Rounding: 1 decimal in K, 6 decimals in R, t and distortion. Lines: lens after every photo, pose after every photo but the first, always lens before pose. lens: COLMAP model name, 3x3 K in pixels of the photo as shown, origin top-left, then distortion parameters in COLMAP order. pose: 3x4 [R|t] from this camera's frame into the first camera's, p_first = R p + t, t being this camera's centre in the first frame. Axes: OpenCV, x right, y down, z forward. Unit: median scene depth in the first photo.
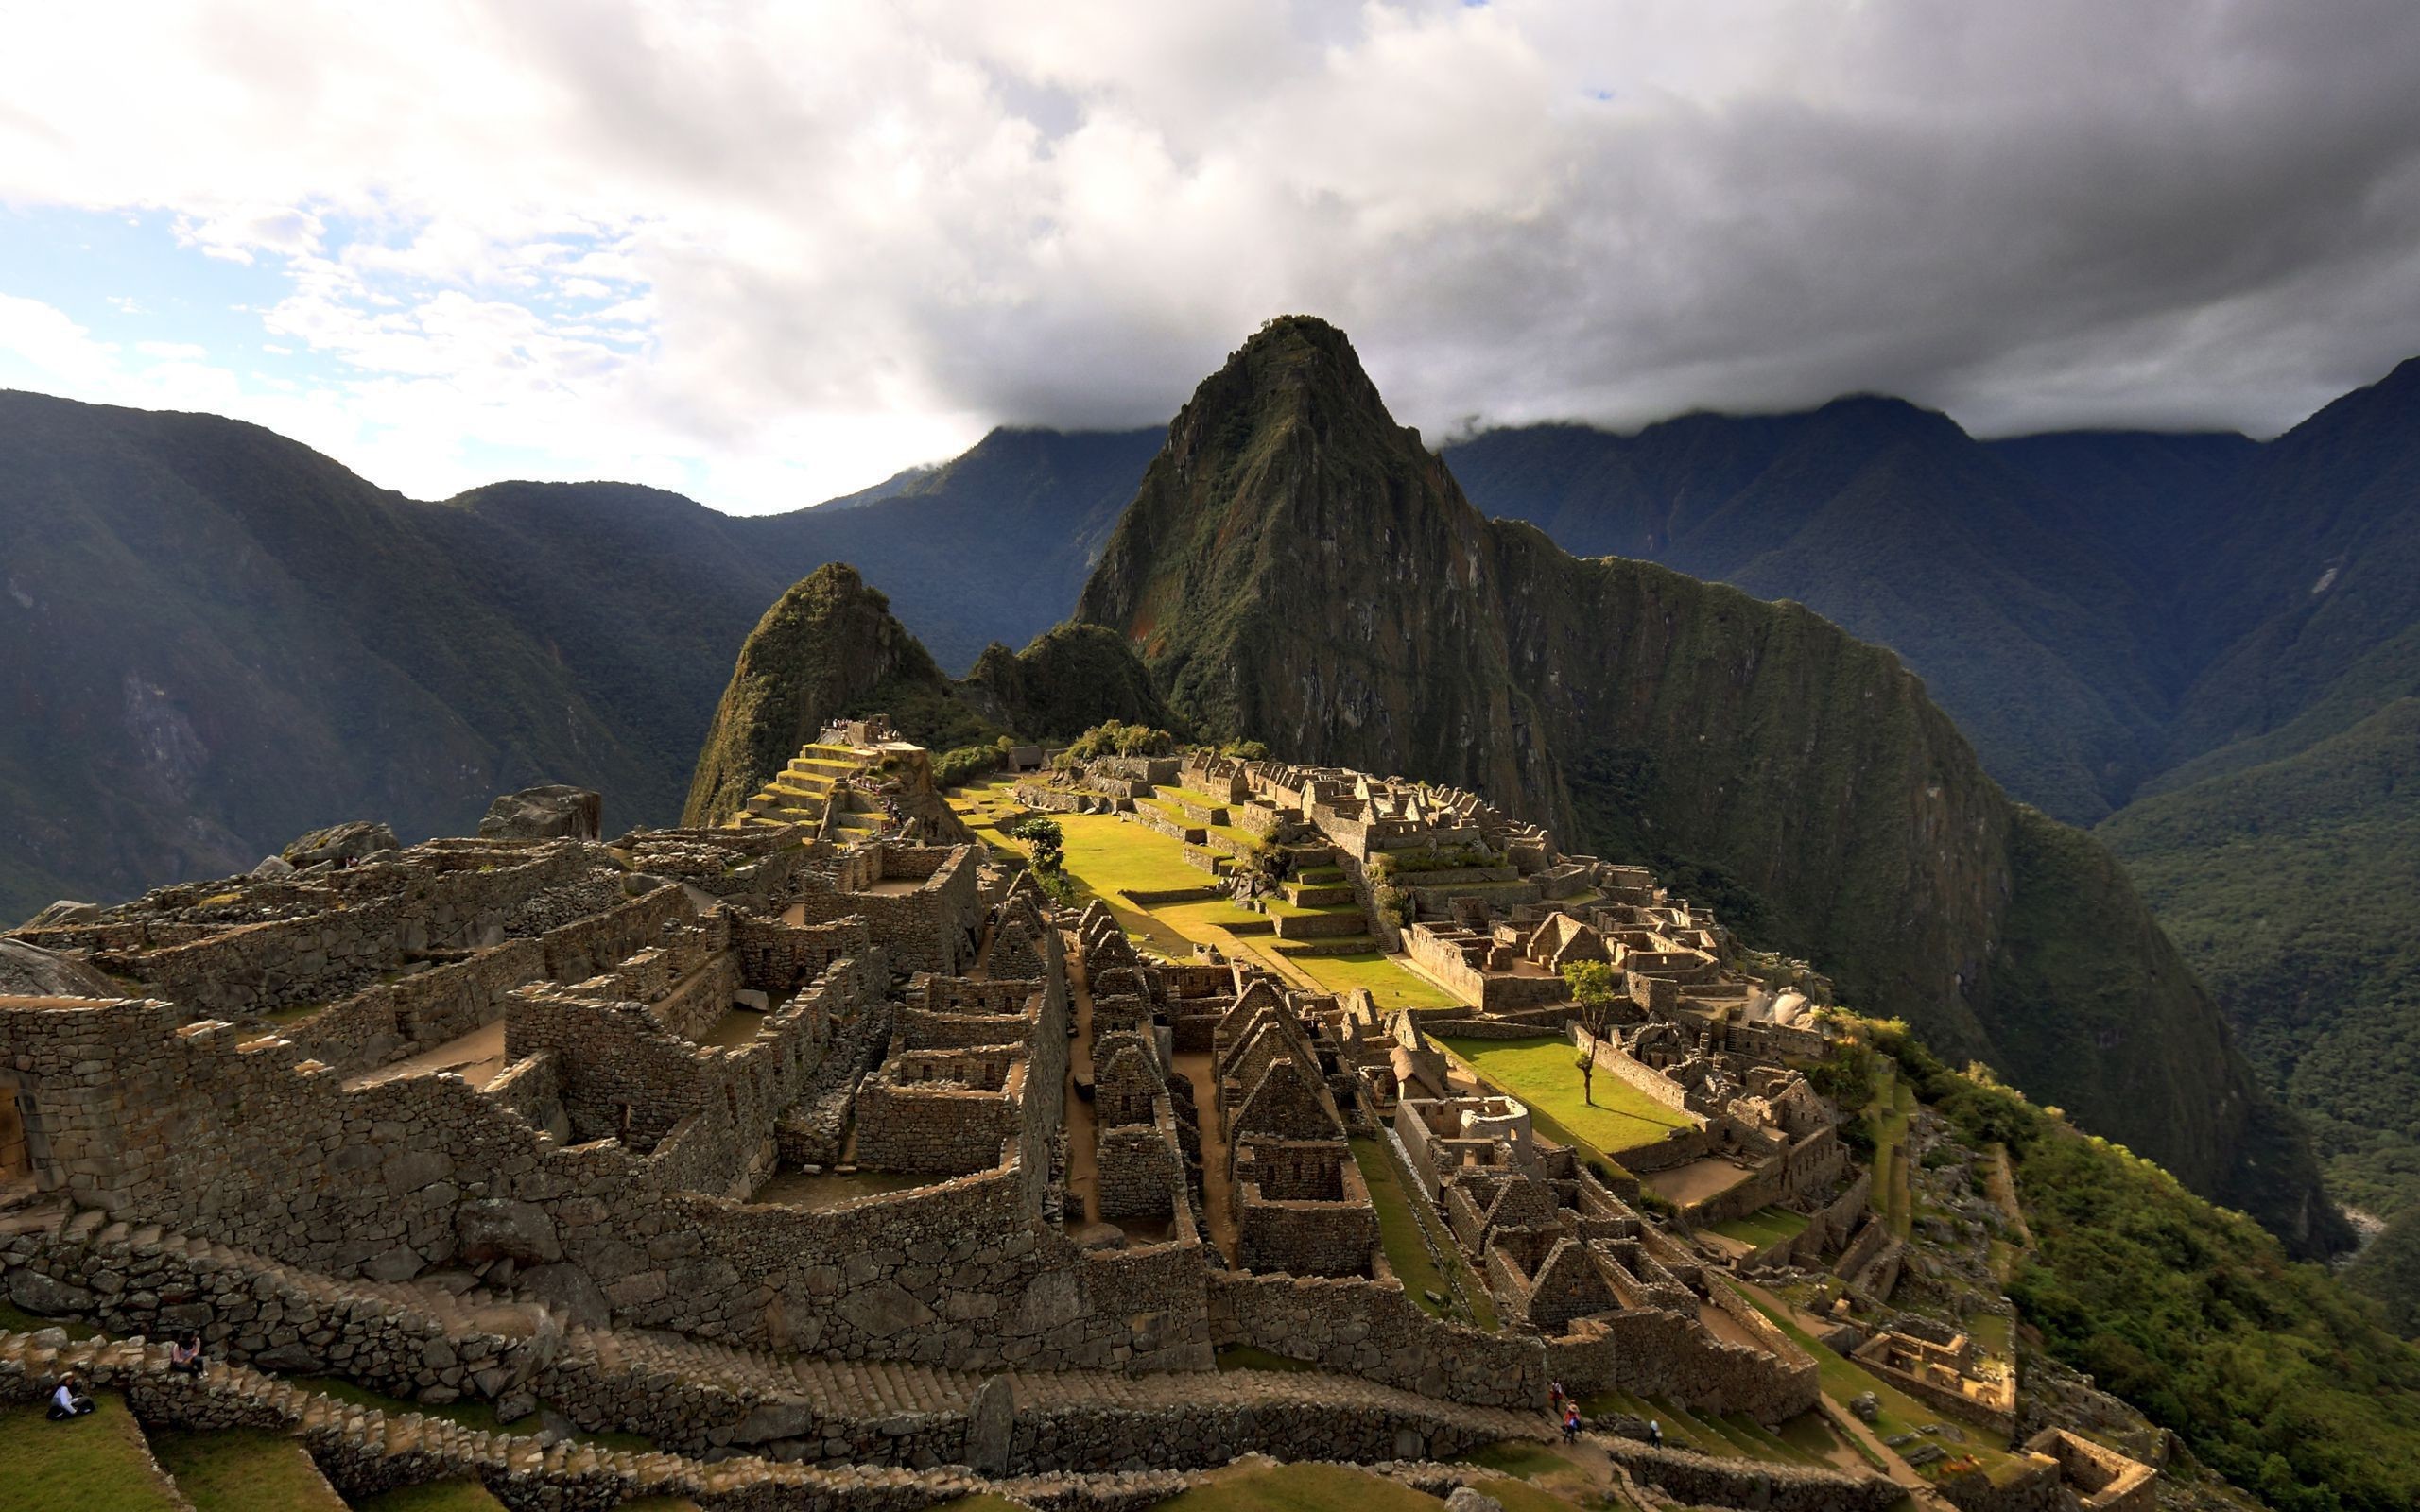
lens RADIAL K [[1350.1, 0, 1207.2], [0, 1350.1, 831.3], [0, 0, 1]] dist [0.003717, 0.001165]
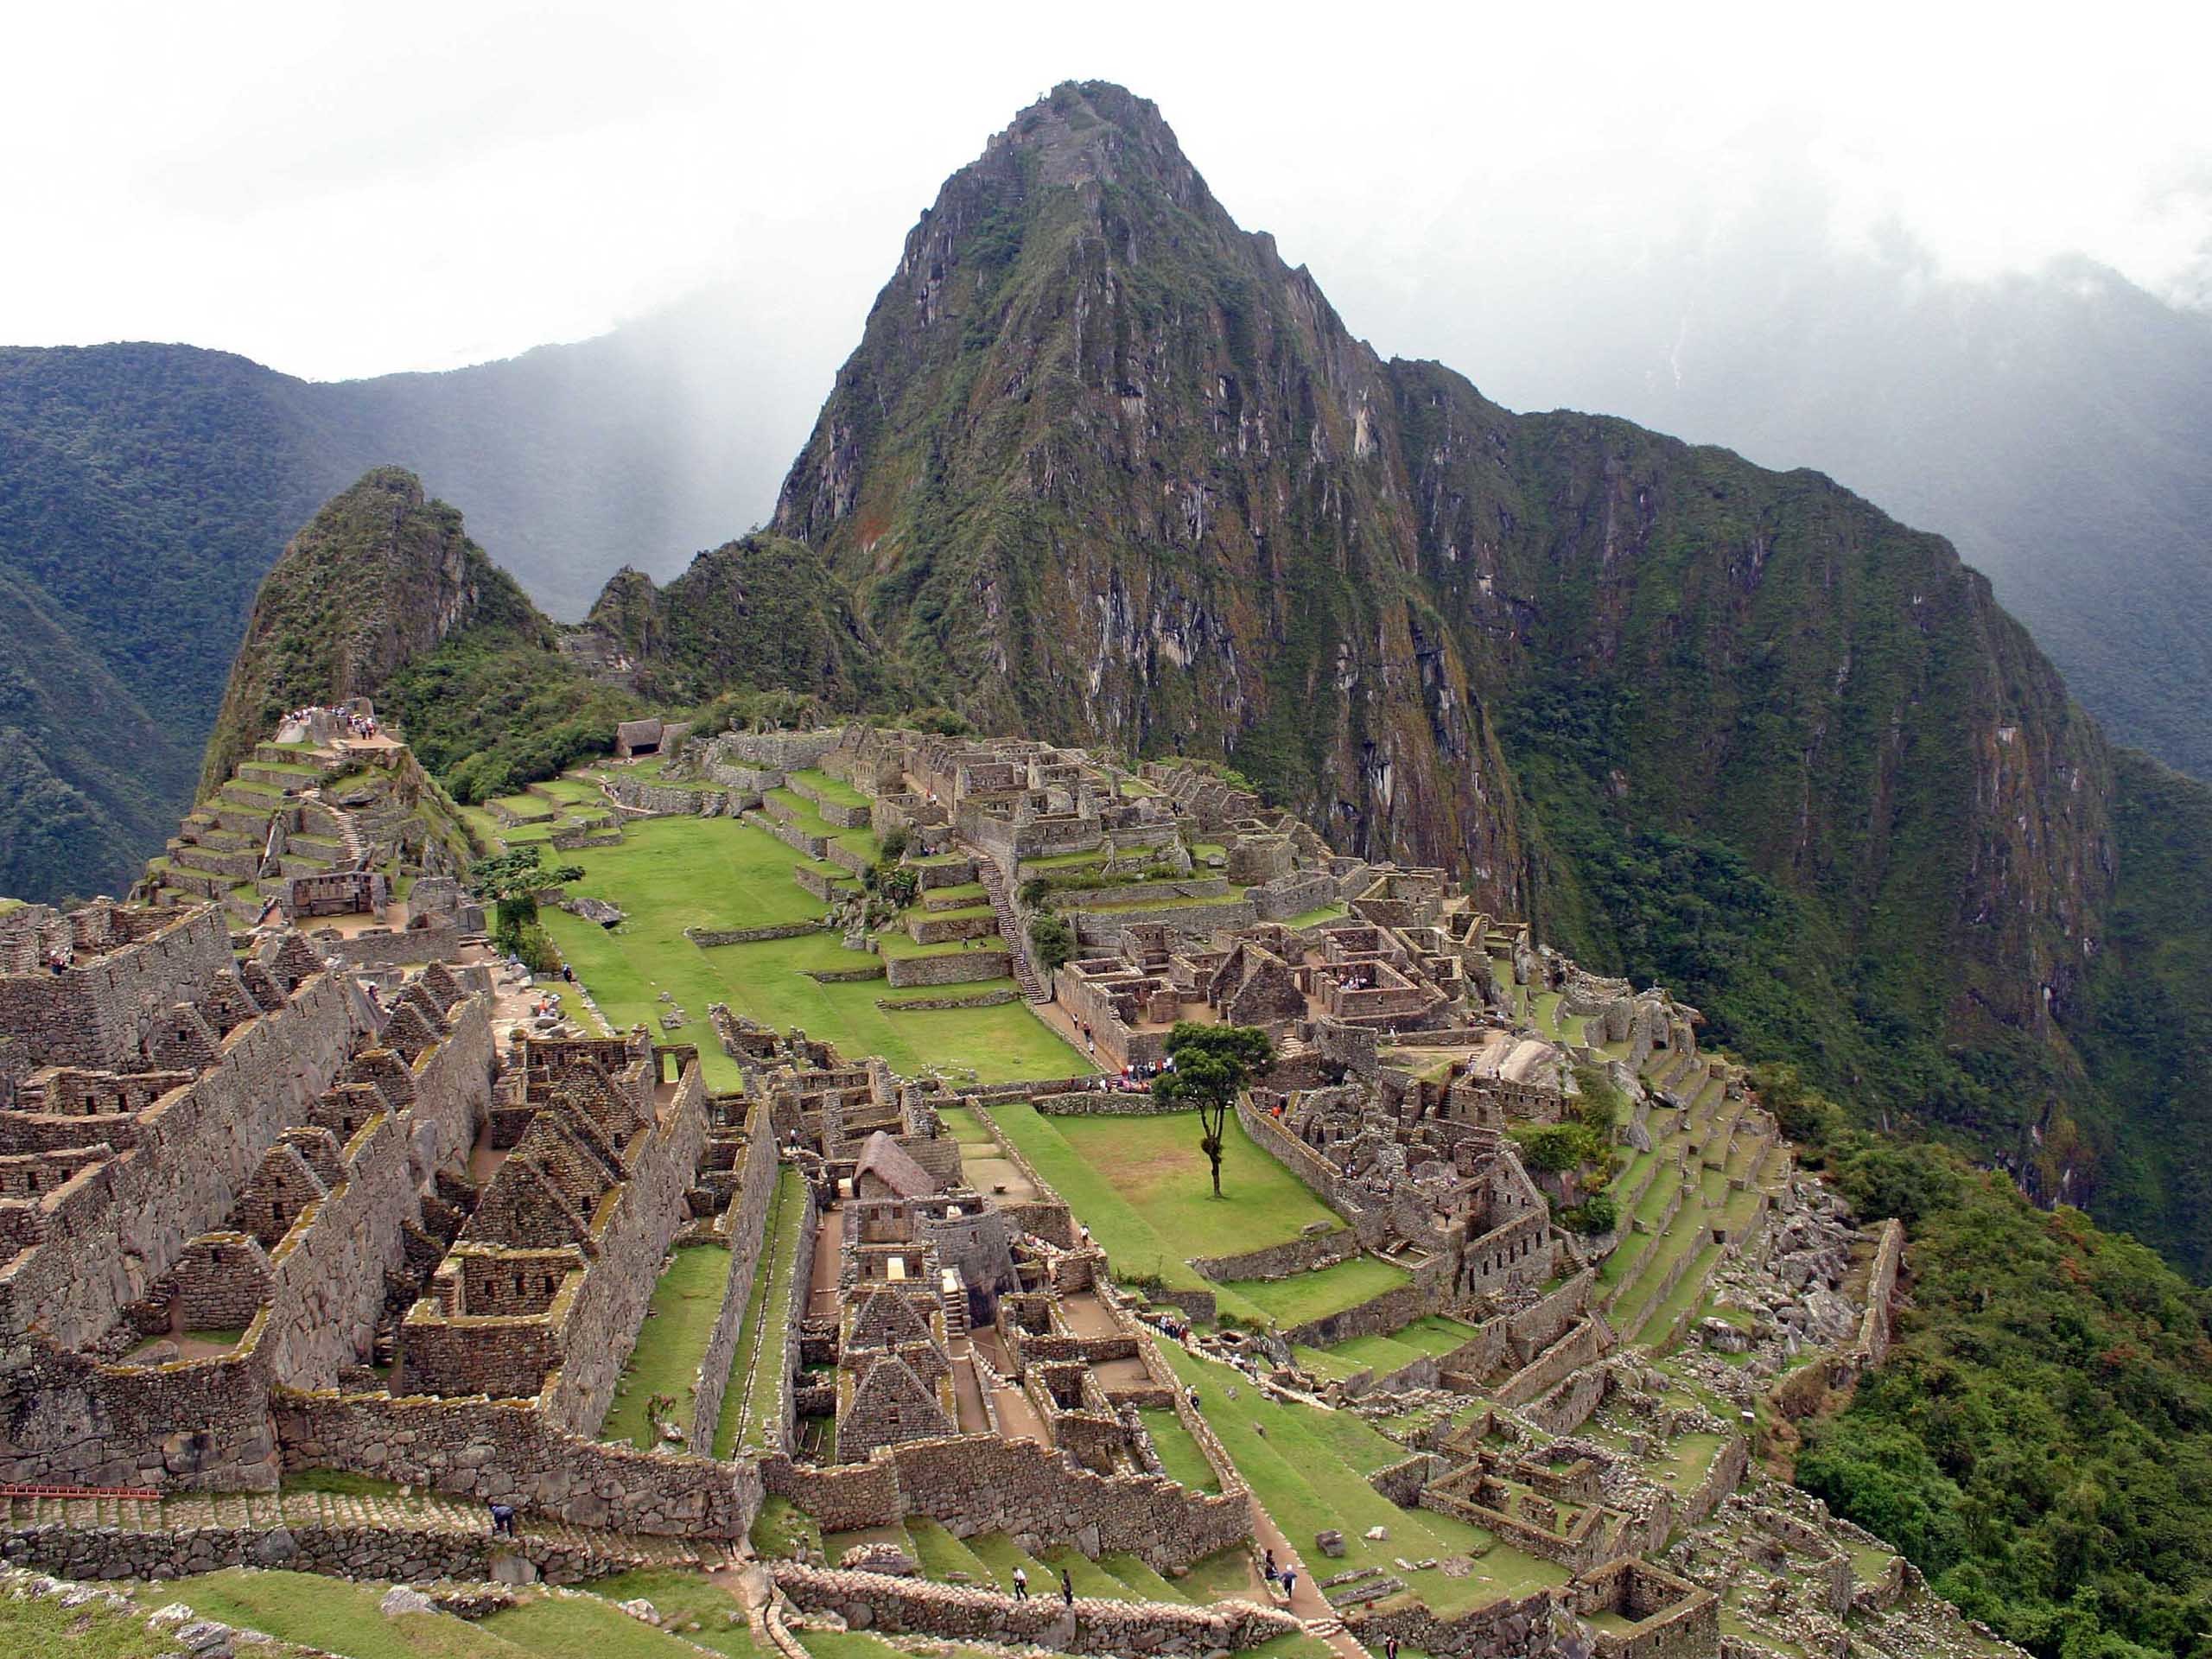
lens RADIAL K [[2014.3, 0, 1133.3], [0, 2014.3, 845.4], [0, 0, 1]] dist [-0.172237, 0.150602]
pose [[0.998458, -0.034703, 0.043330, 0.060907], [0.034054, 0.999298, 0.015631, -0.004538], [-0.043842, -0.014132, 0.998939, -0.036864]]
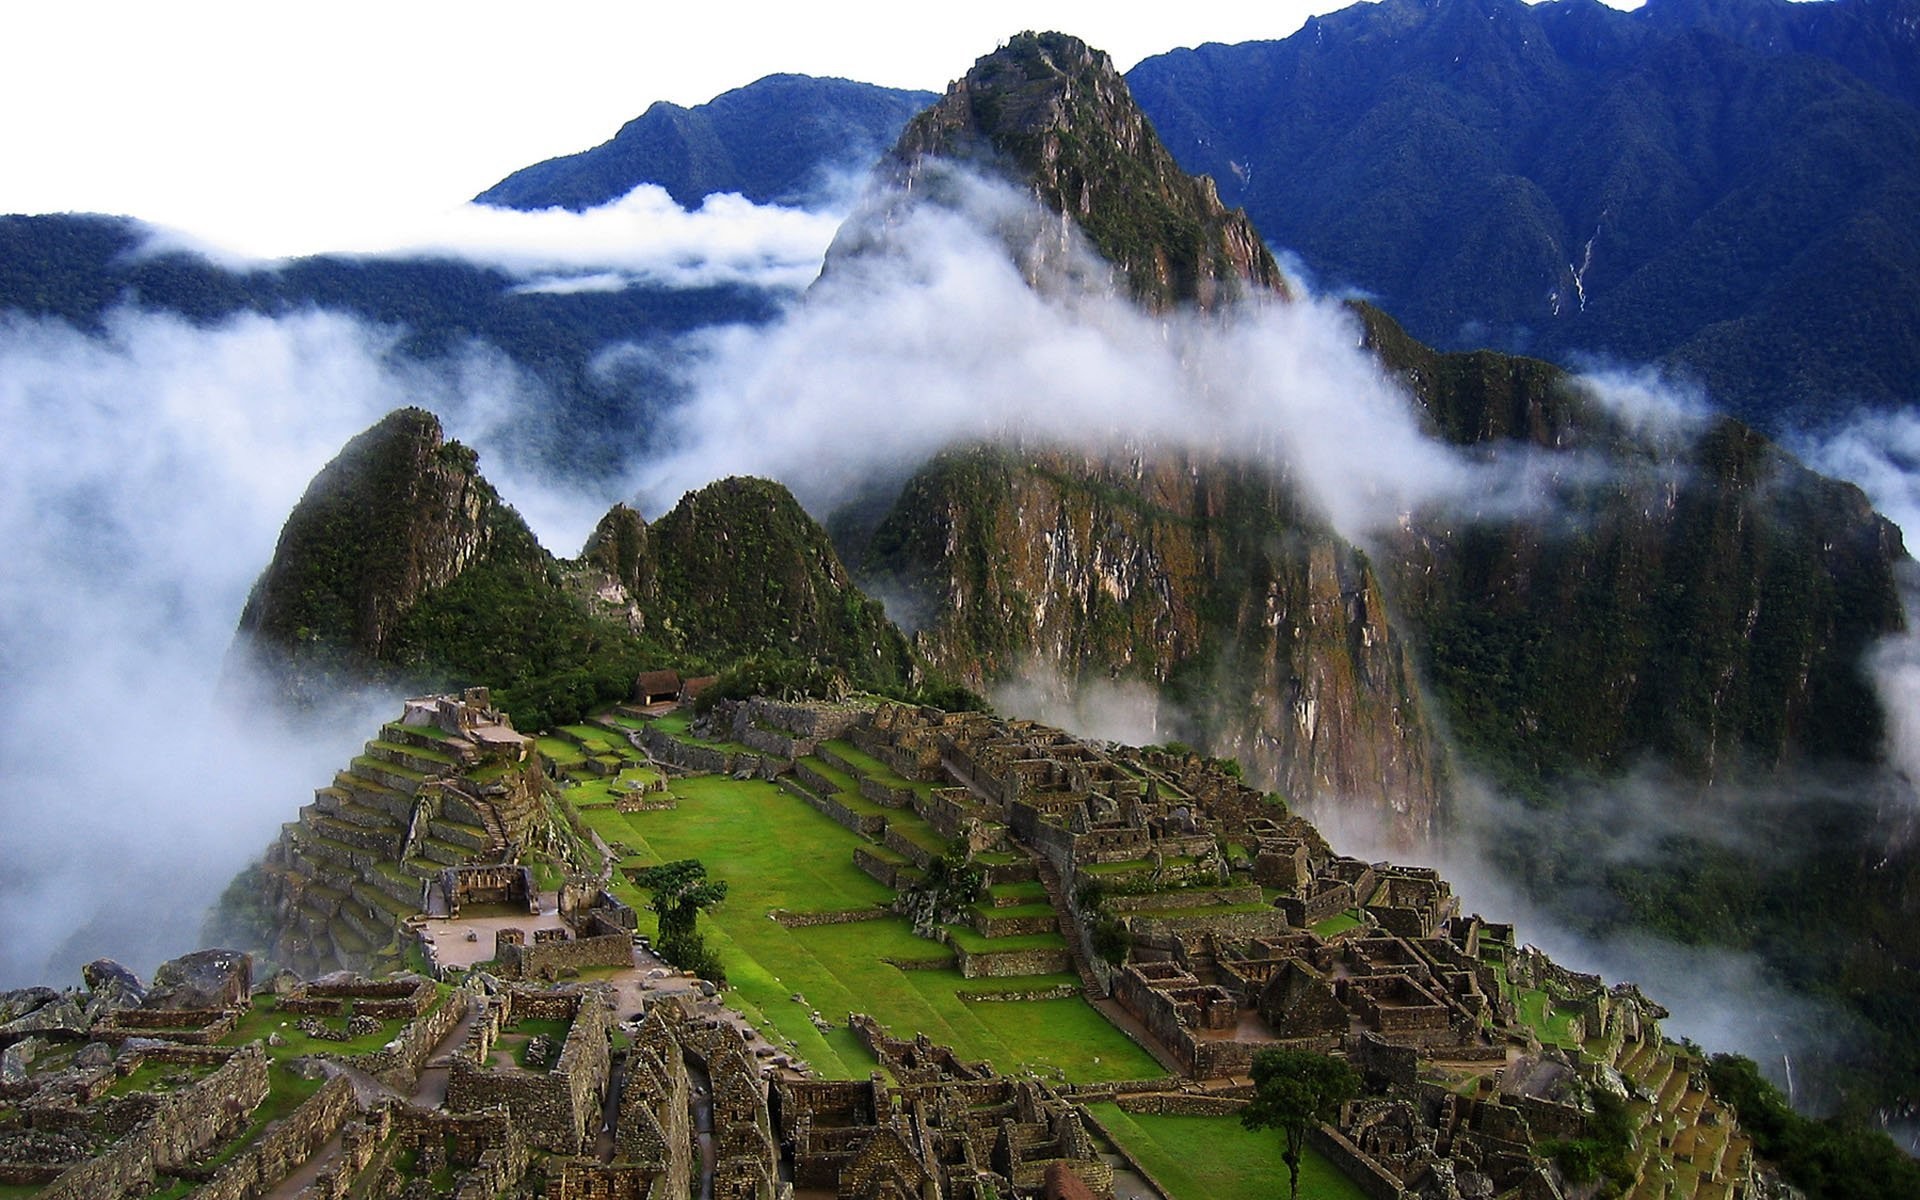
lens RADIAL K [[1999.9, 0, 960.0], [0, 1999.9, 600.0], [0, 0, 1]] dist [-0.111097, 0.026844]
pose [[0.999849, 0.006978, 0.015902, 0.013018], [-0.006179, 0.998743, -0.049740, -0.039102], [-0.016229, 0.049634, 0.998636, -0.093216]]
